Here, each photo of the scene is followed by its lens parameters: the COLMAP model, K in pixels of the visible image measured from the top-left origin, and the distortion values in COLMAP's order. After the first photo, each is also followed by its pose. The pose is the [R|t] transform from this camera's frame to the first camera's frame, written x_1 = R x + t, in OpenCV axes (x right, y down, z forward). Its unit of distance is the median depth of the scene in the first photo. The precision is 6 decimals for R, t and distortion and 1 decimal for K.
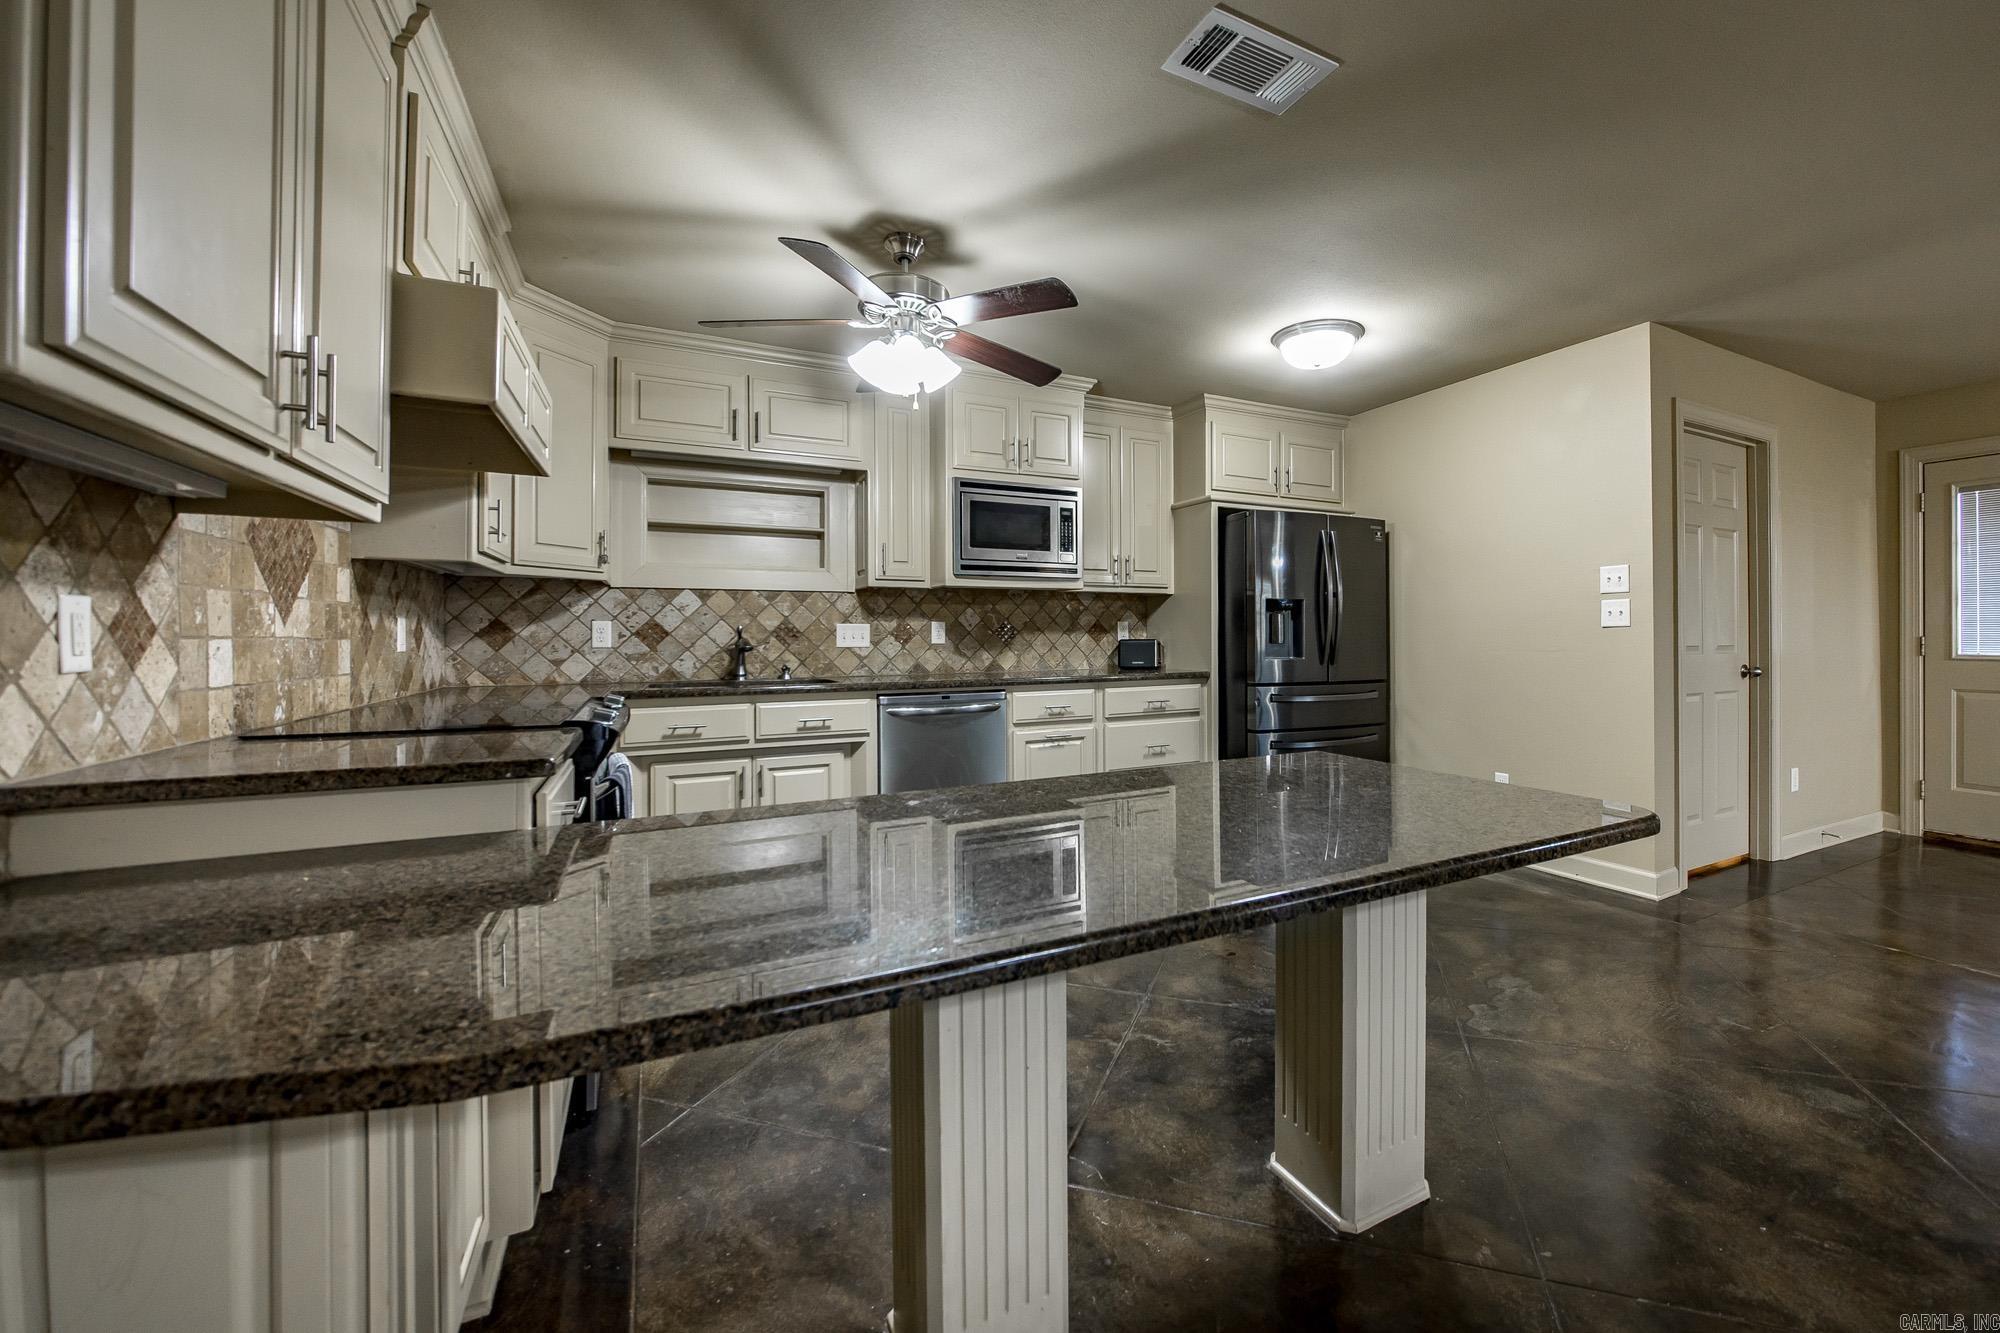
lens RADIAL K [[798.0, 0, 1082.1], [0, 798.0, 632.1], [0, 0, 1]] dist [-0.018690, 0.004311]
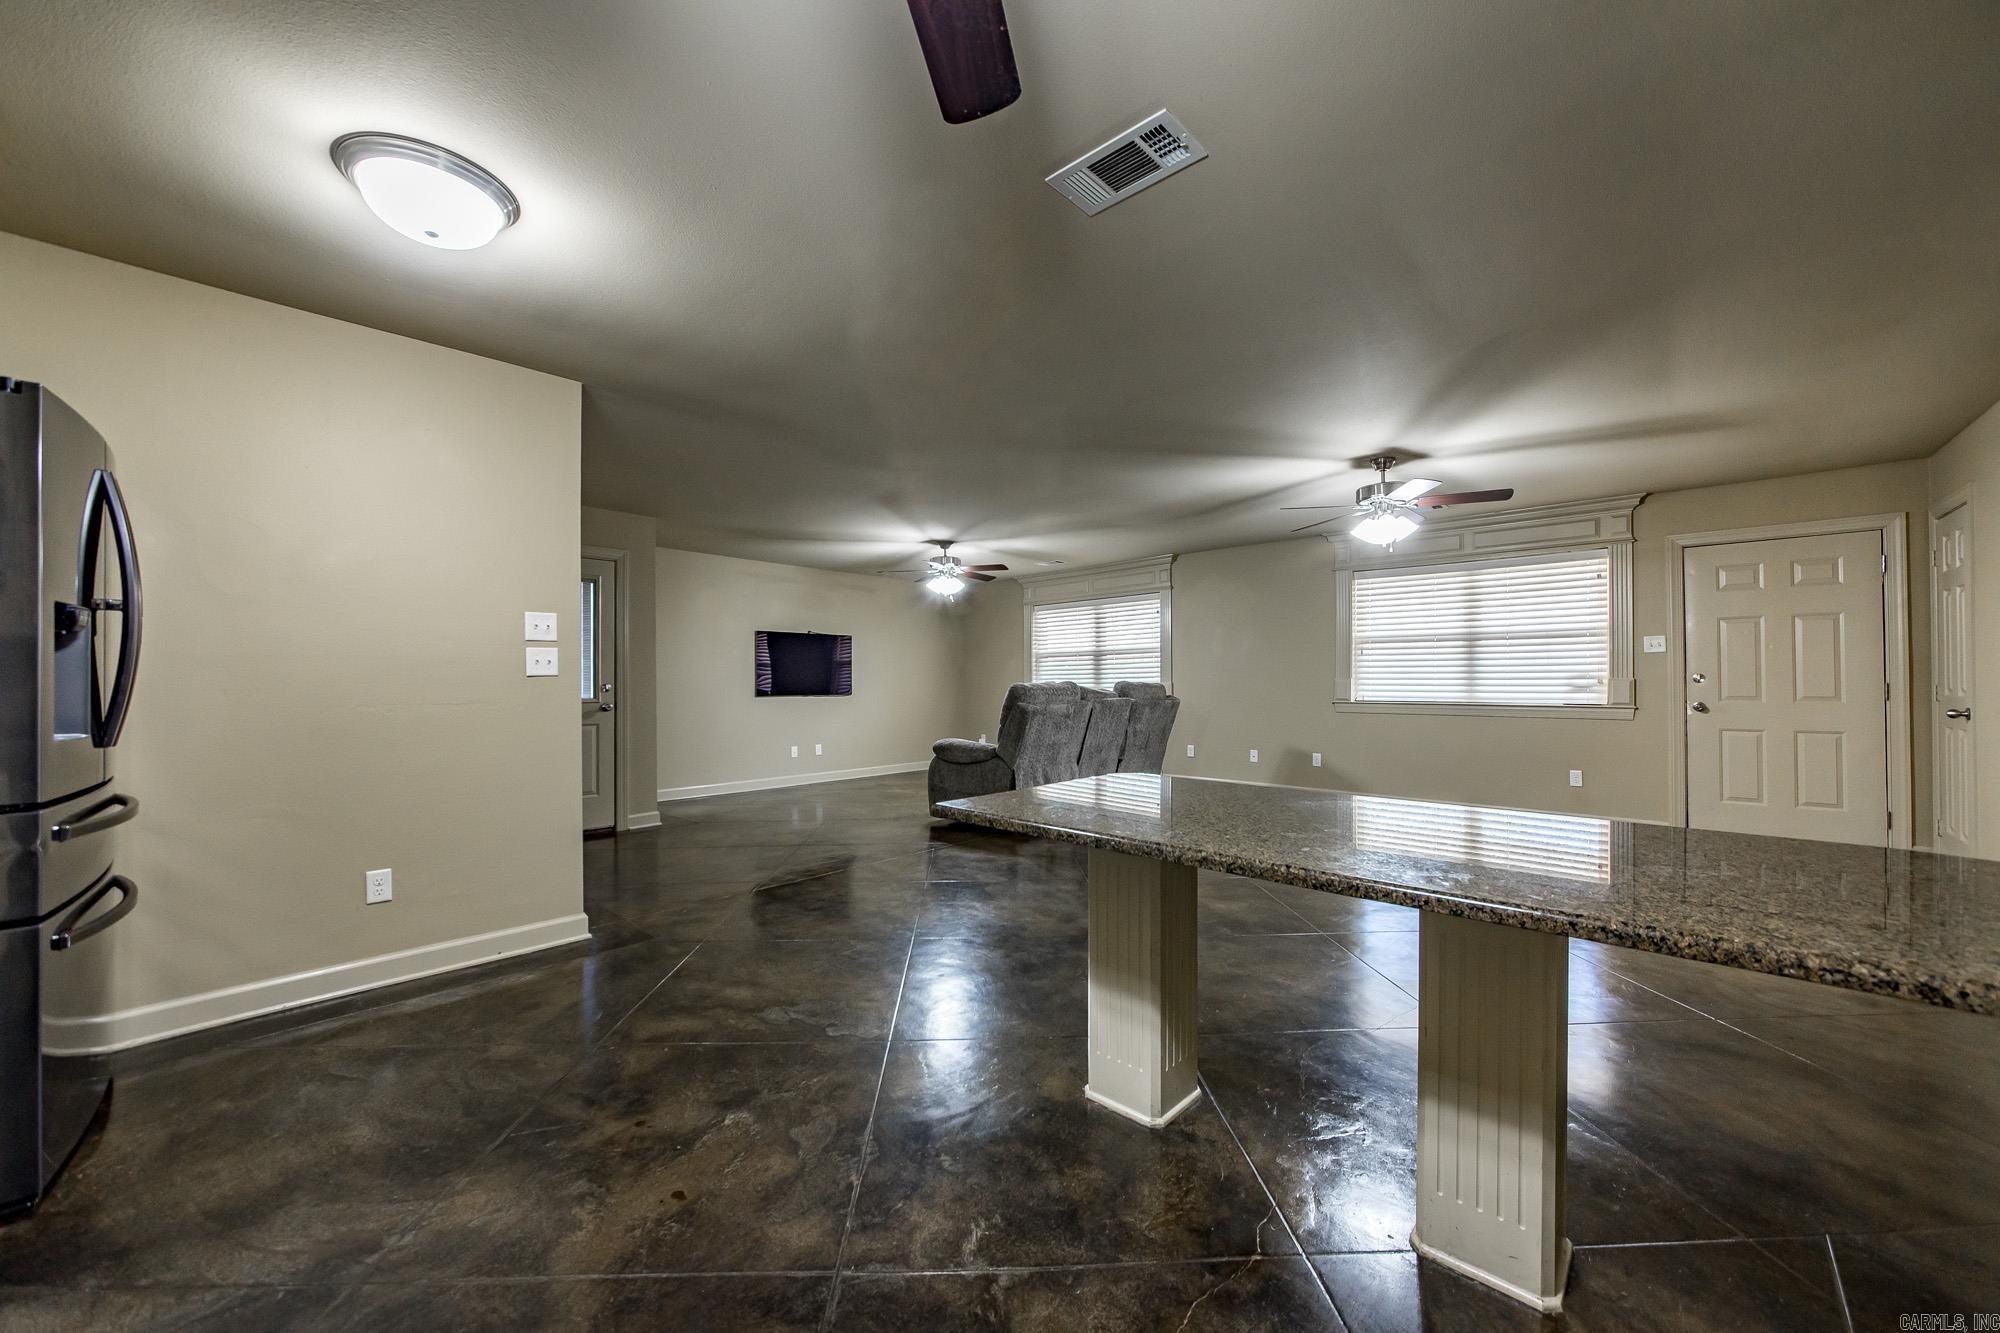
lens RADIAL K [[728.4, 0, 1009.1], [0, 728.4, 681.3], [0, 0, 1]] dist [-0.009495, 0.000133]
pose [[-0.339879, 0.005252, 0.940455, -0.337860], [-0.002824, 0.999974, -0.006605, 0.003539], [-0.940465, -0.004901, -0.339855, 0.739085]]
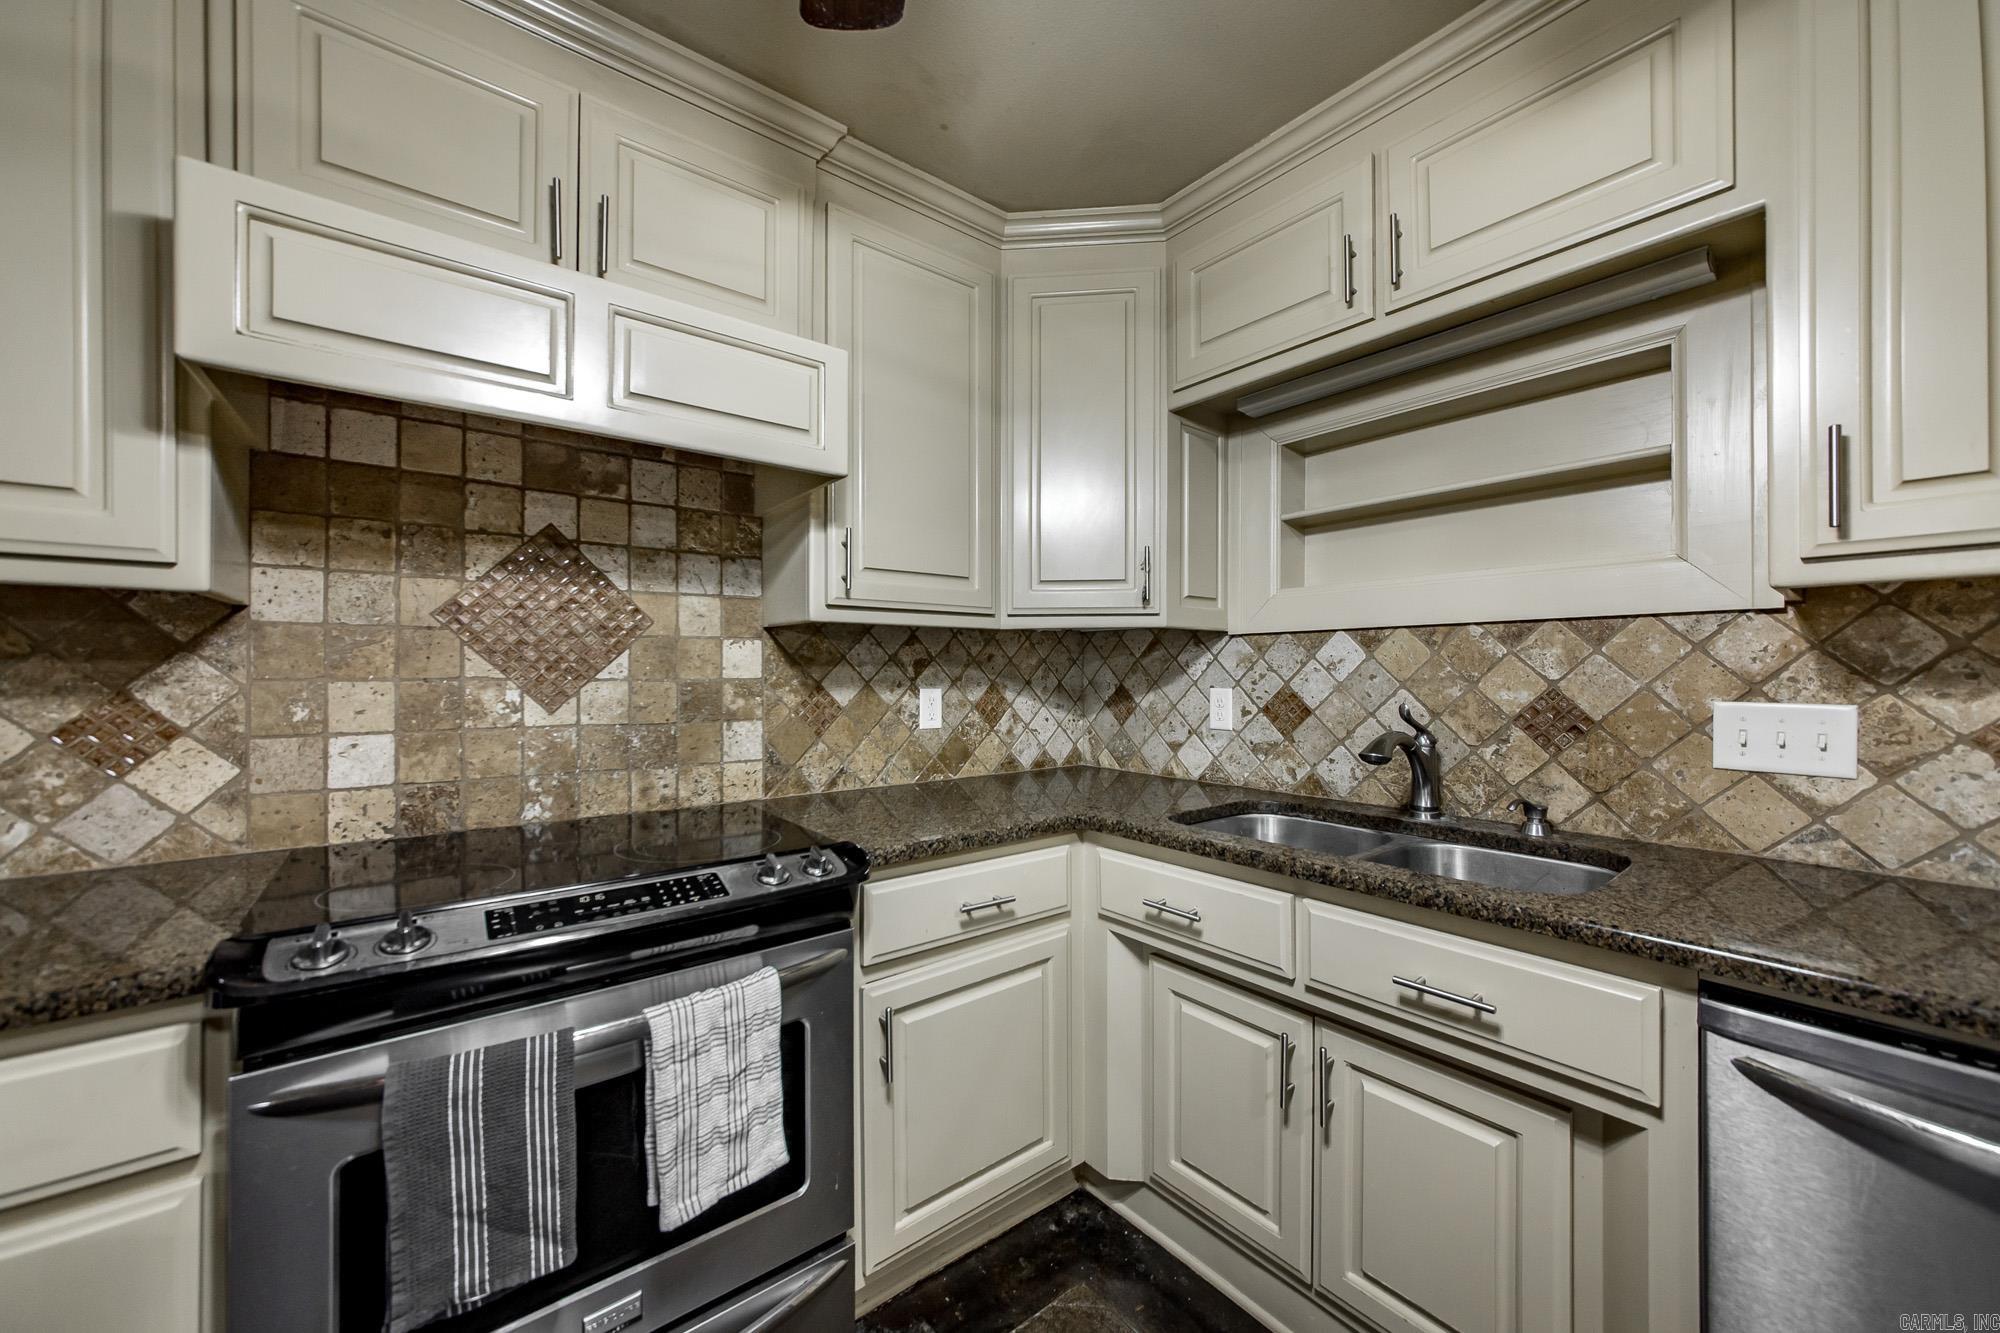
lens RADIAL K [[728.4, 0, 1000.3], [0, 728.4, 671.7], [0, 0, 1]] dist [-0.009495, 0.000133]
pose [[0.183363, 0.001052, -0.983045, -0.057561], [0.003771, 0.999991, 0.001773, -0.028283], [0.983038, -0.004032, 0.183357, 0.699707]]
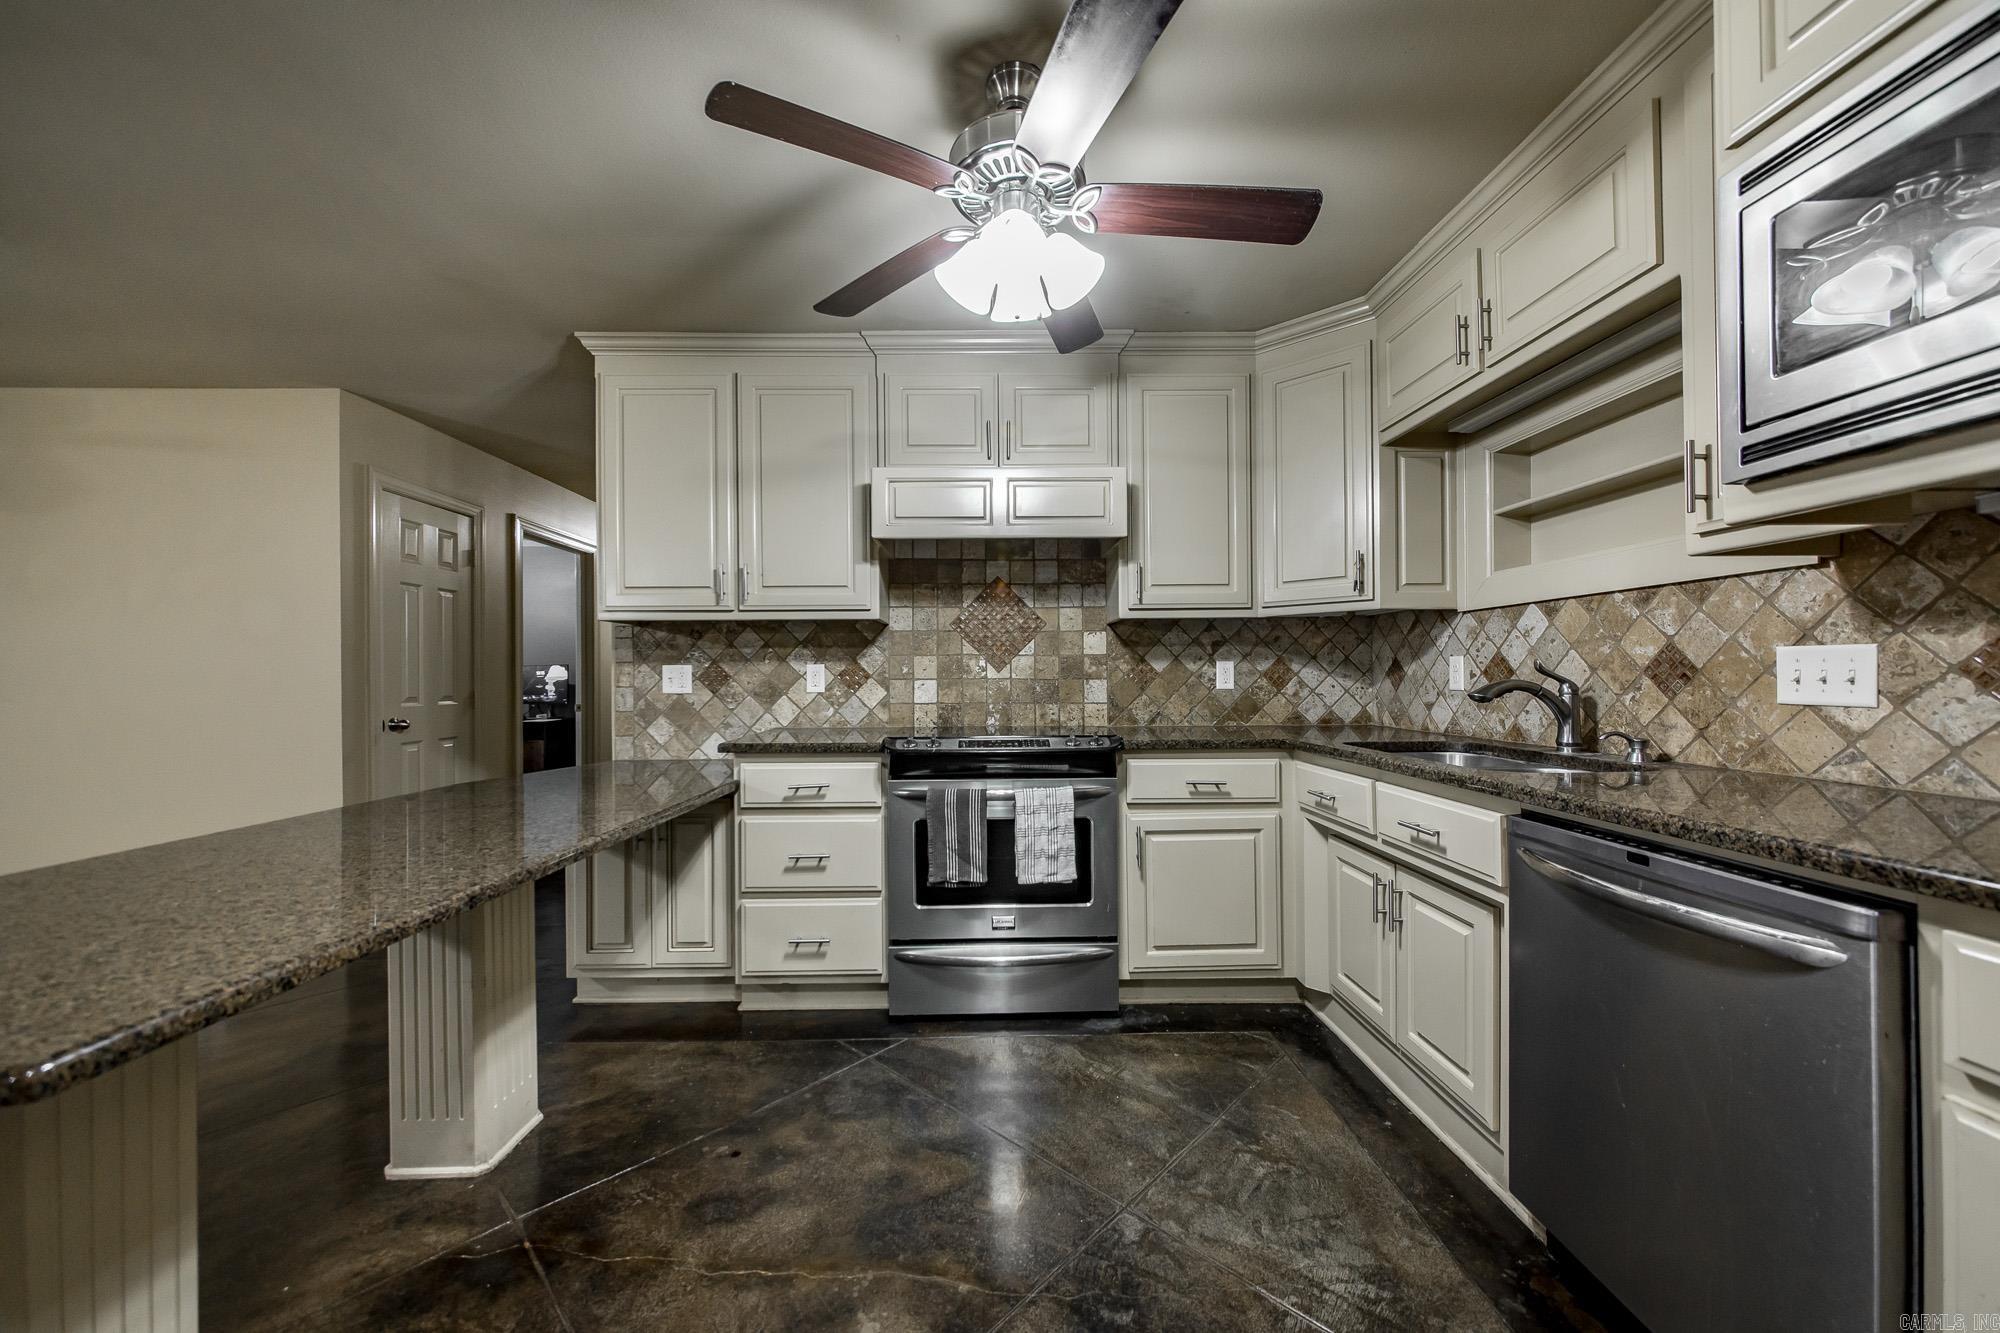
lens RADIAL K [[728.4, 0, 991.5], [0, 728.4, 669.6], [0, 0, 1]] dist [-0.009495, 0.000133]
pose [[-0.454263, -0.001595, -0.890866, 0.232647], [0.011894, 0.999898, -0.007855, -0.000538], [0.890788, -0.014165, -0.454198, 0.895518]]
